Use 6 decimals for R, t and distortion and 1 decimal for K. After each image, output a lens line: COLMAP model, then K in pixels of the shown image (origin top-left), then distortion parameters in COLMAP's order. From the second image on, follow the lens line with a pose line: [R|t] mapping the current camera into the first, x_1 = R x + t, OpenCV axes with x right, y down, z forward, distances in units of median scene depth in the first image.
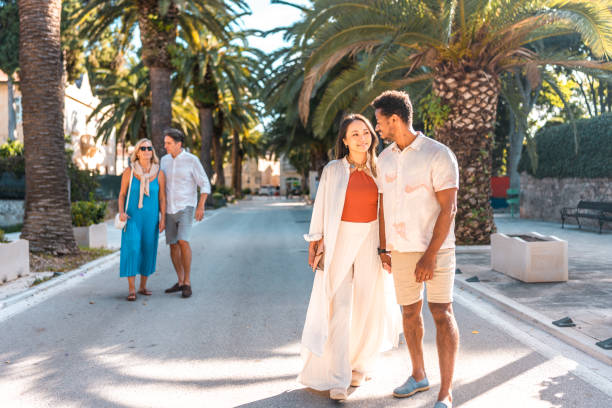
lens RADIAL K [[576.0, 0, 306.0], [0, 576.0, 204.0], [0, 0, 1]] dist [0.000043, -0.000760]
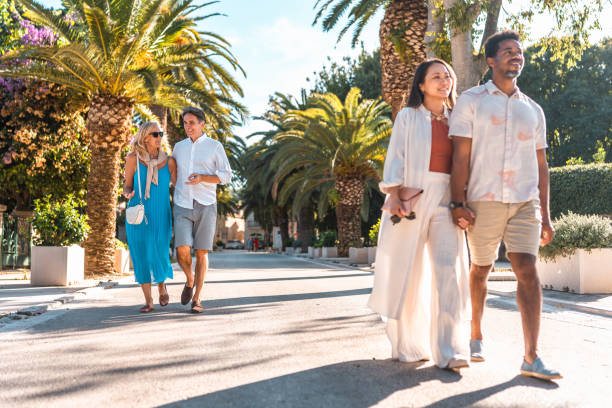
lens RADIAL K [[594.7, 0, 306.0], [0, 594.7, 204.0], [0, 0, 1]] dist [0.011477, 0.008638]
pose [[0.997743, 0.017991, 0.064690, -0.015905], [-0.011466, 0.994936, -0.099855, 0.049531], [-0.066158, 0.098887, 0.992897, -0.649191]]
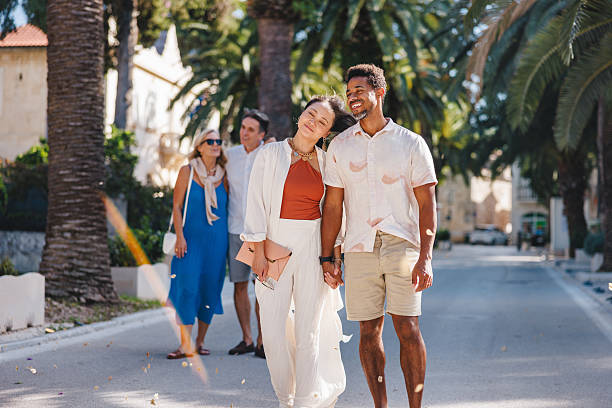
lens RADIAL K [[1080.1, 0, 306.0], [0, 1080.1, 204.0], [0, 0, 1]] dist [0.008770, 0.013054]
pose [[0.970037, 0.013277, -0.242593, 0.059421], [-0.026561, 0.998316, -0.051572, 0.014870], [0.241500, 0.056470, 0.968756, -0.082194]]
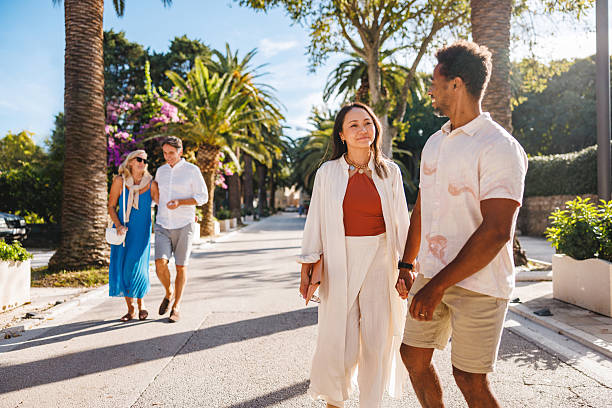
lens RADIAL K [[465.4, 0, 306.0], [0, 465.4, 204.0], [0, 0, 1]] dist [0.009834, 0.003490]
pose [[0.999488, 0.008560, -0.030842, 0.046920], [-0.009657, 0.999319, -0.035607, 0.029997], [0.030517, 0.035887, 0.998890, -0.964686]]
